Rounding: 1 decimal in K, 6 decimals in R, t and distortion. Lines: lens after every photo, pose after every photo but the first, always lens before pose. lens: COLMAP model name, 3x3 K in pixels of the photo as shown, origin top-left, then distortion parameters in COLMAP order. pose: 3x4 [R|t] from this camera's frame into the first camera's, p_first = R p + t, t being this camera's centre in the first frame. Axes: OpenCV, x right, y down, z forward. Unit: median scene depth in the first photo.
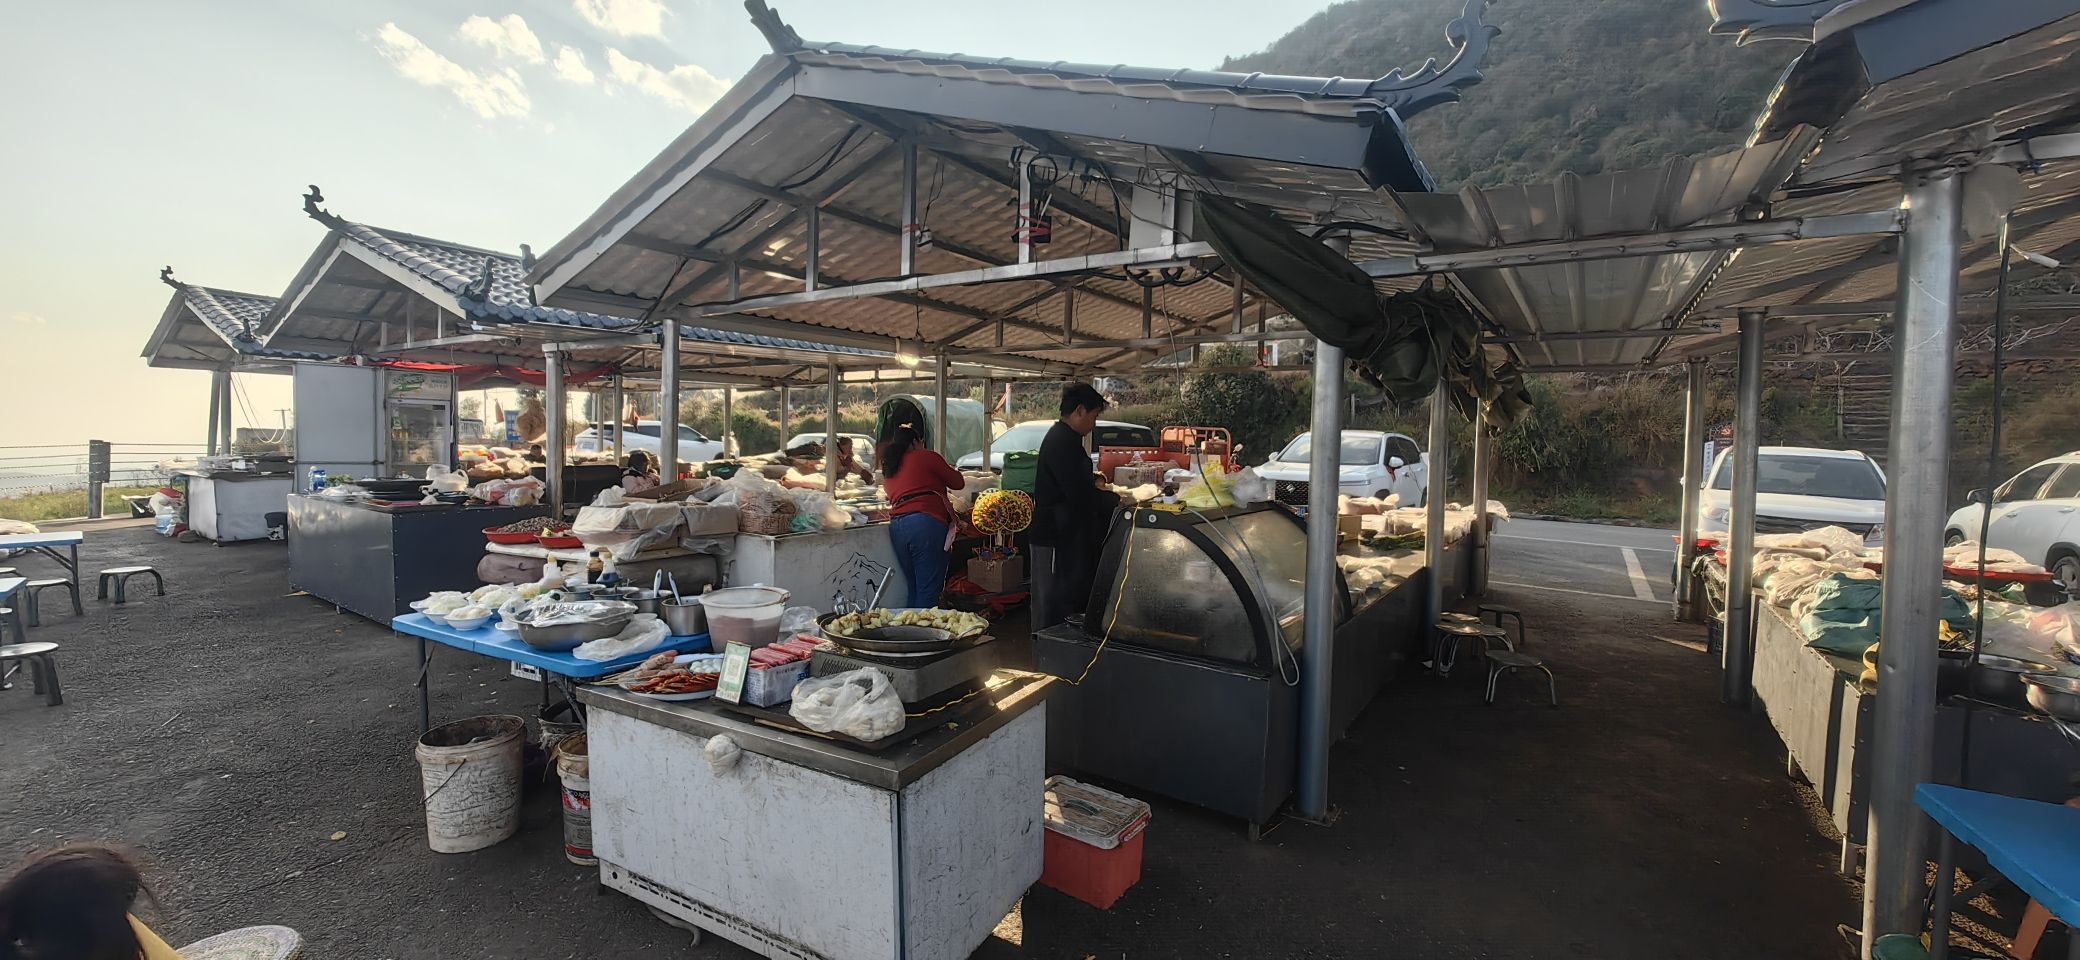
lens RADIAL K [[776.7, 0, 1040.0], [0, 776.7, 480.0], [0, 0, 1]] dist [0.000321, 0.000004]
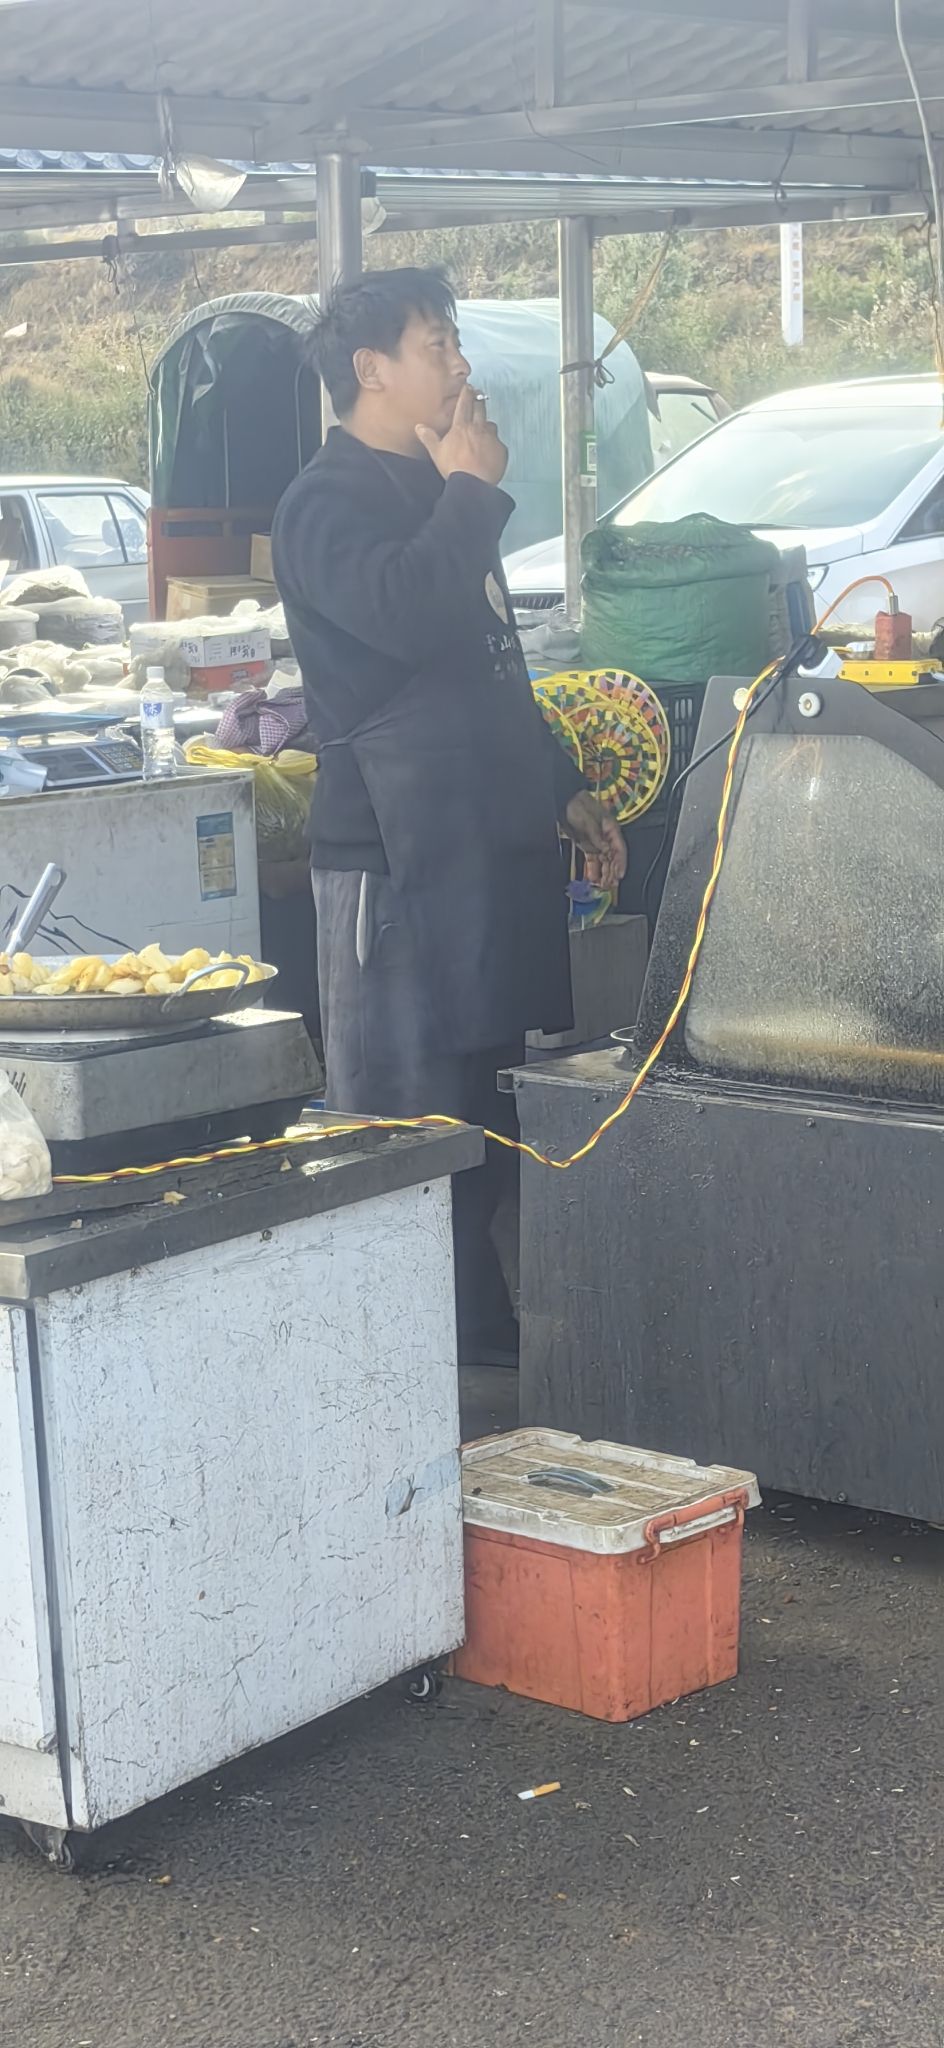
lens RADIAL K [[3923.7, 0, 472.0], [0, 3923.7, 1024.0], [0, 0, 1]] dist [0.383883, 0.054532]
pose [[0.988220, -0.025921, -0.150830, 0.330325], [0.039272, 0.995502, 0.086222, 0.044107], [0.147916, -0.091130, 0.984792, -0.938885]]
